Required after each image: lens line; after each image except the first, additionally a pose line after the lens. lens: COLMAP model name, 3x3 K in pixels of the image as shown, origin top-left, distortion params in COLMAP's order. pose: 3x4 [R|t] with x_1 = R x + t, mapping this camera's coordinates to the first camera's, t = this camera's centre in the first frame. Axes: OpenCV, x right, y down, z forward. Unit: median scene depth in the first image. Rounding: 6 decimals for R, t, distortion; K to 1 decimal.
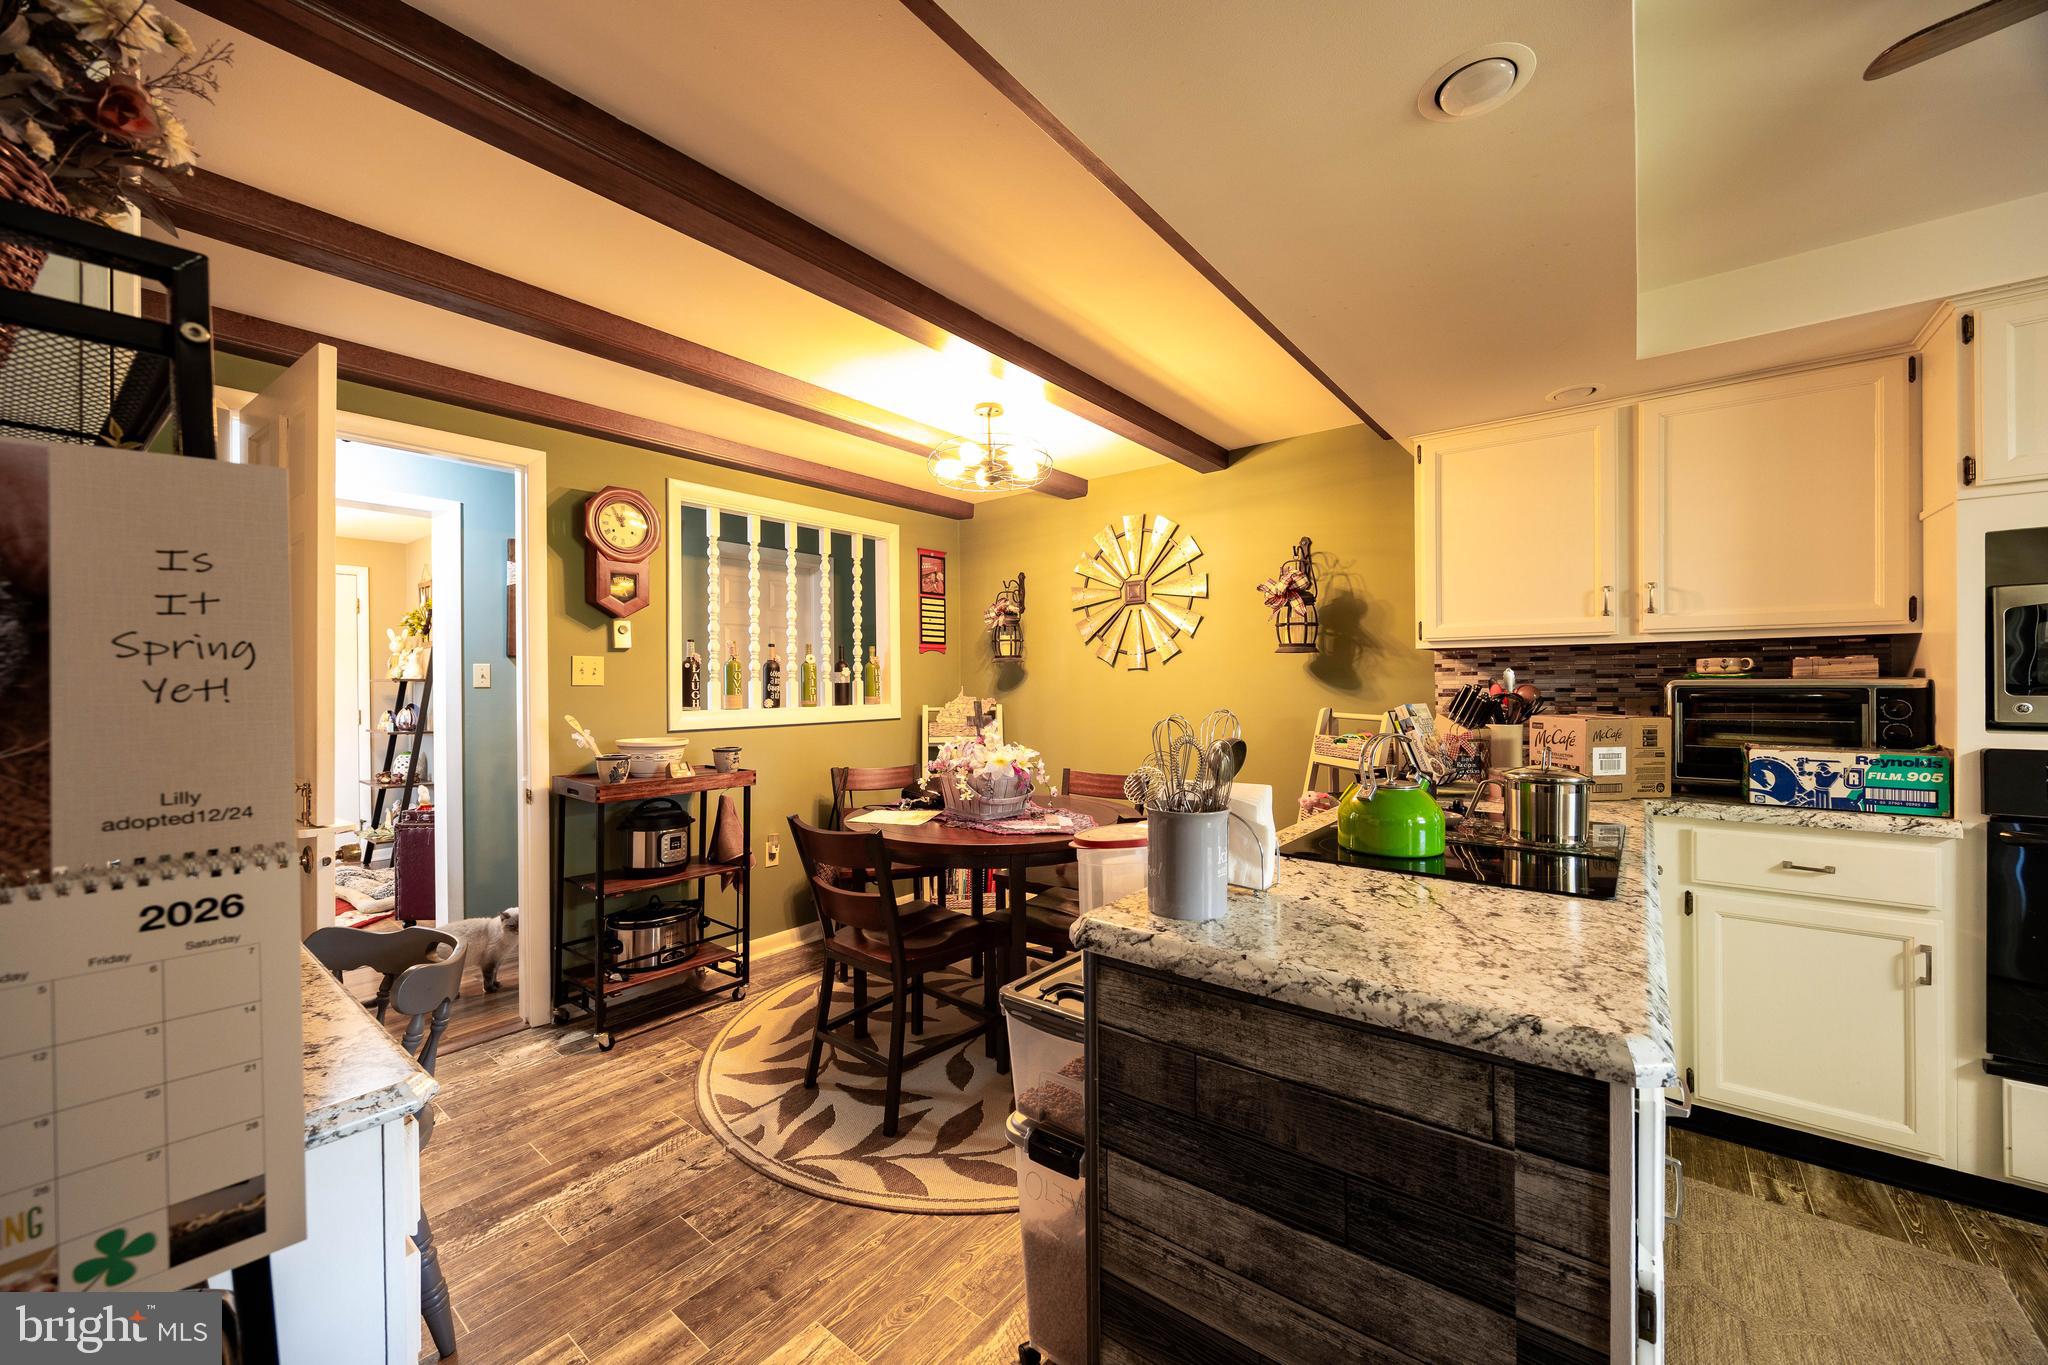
lens RADIAL K [[779.6, 0, 1020.7], [0, 779.6, 682.0], [0, 0, 1]] dist [-0.002576, 0.000005]
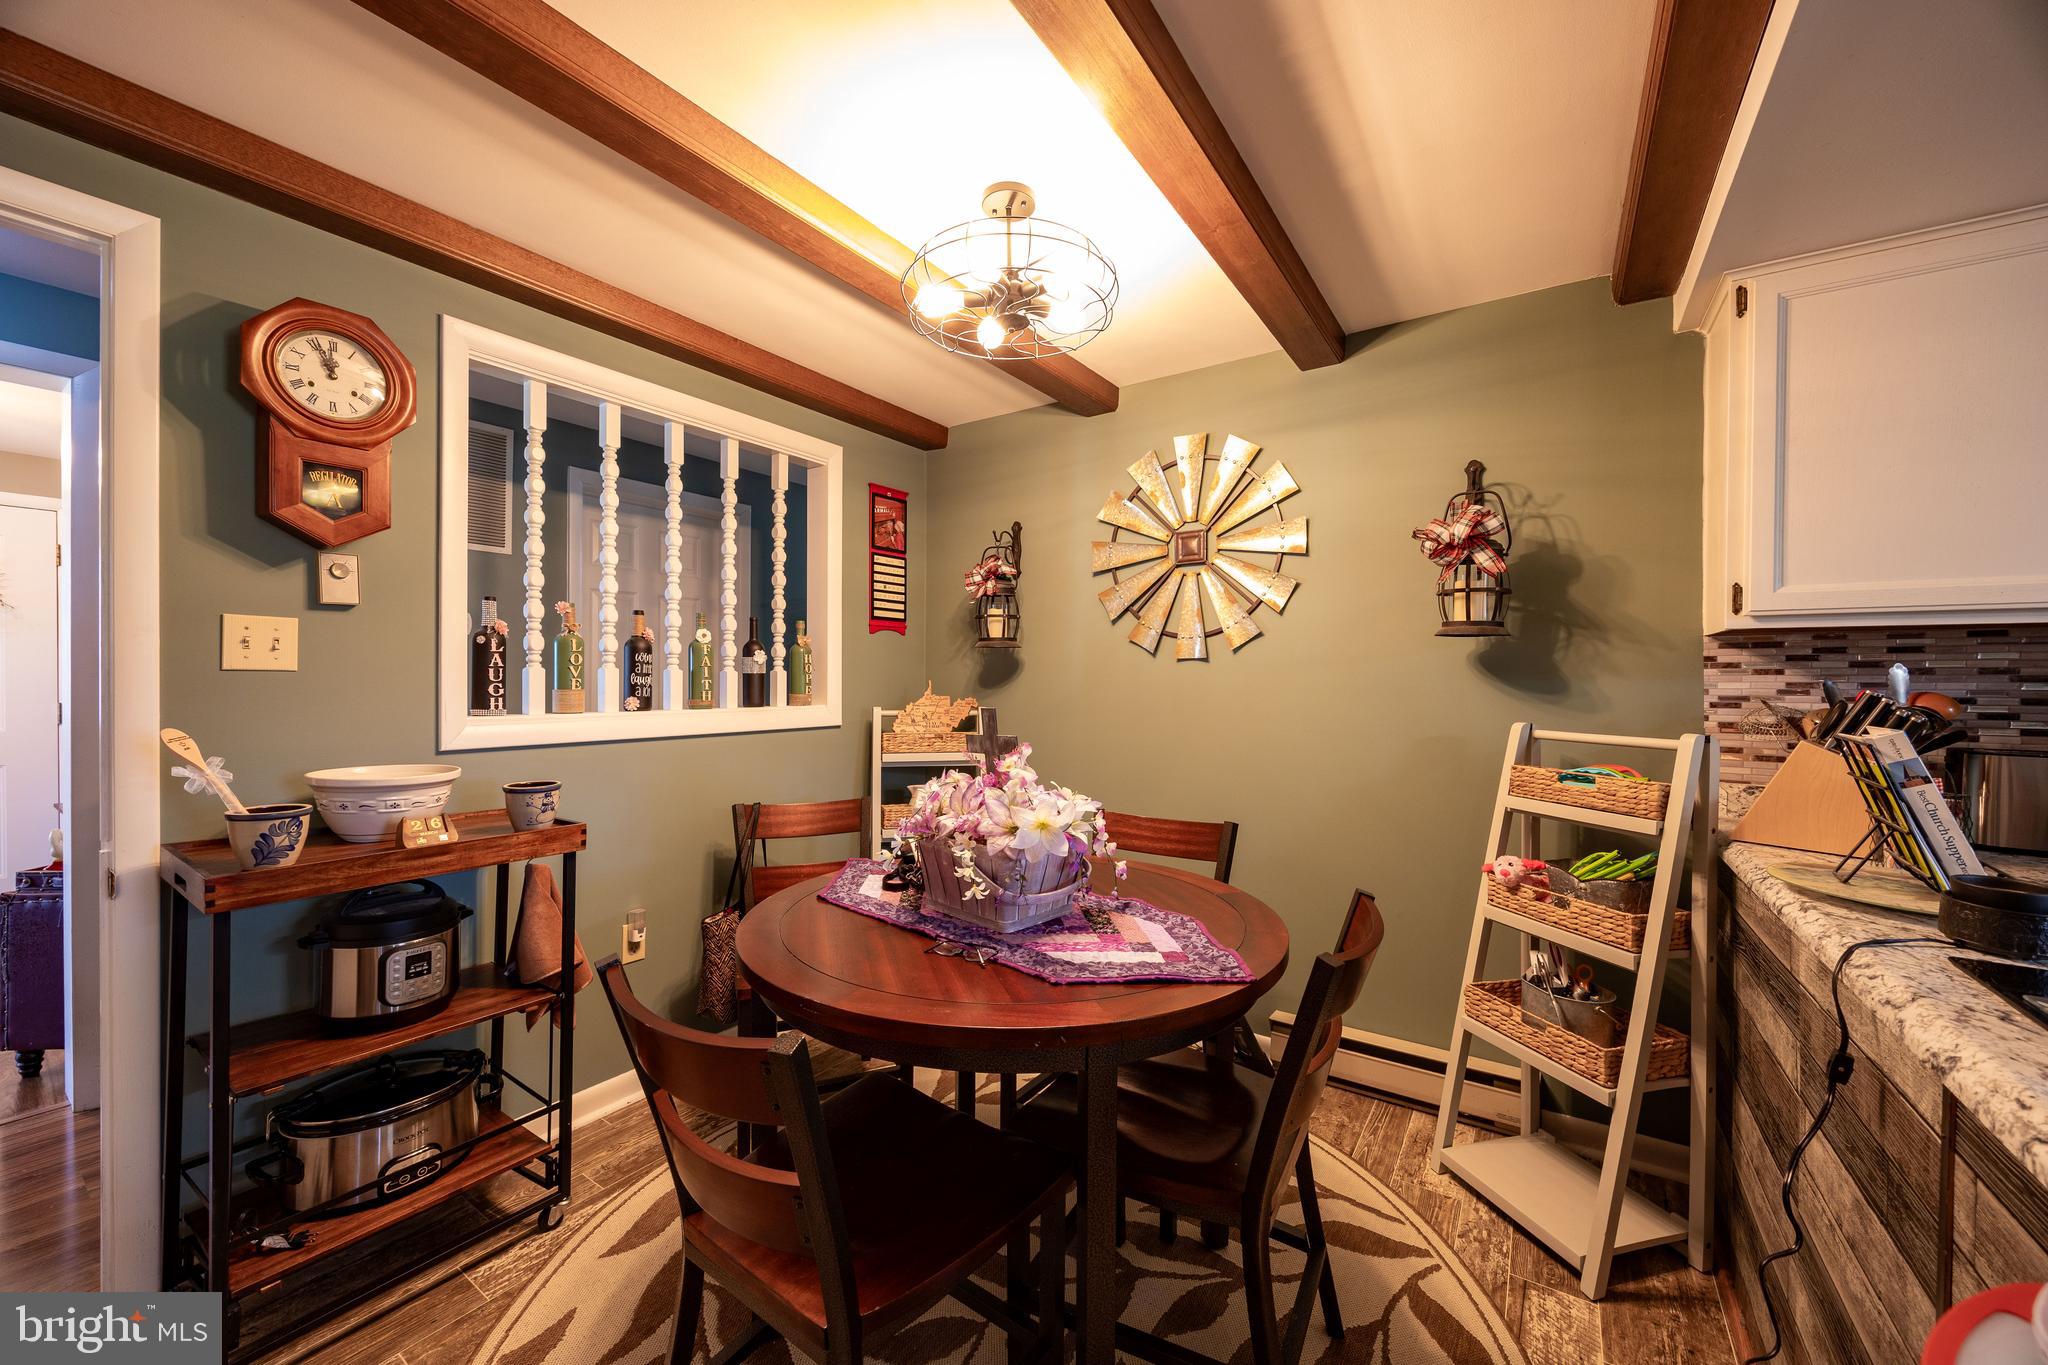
lens RADIAL K [[779.6, 0, 1021.5], [0, 779.6, 678.6], [0, 0, 1]] dist [-0.002576, 0.000005]
pose [[0.996537, 0.013852, 0.081984, -0.069960], [-0.014000, 0.999901, 0.001232, 0.001825], [-0.081959, -0.002376, 0.996633, 0.399484]]
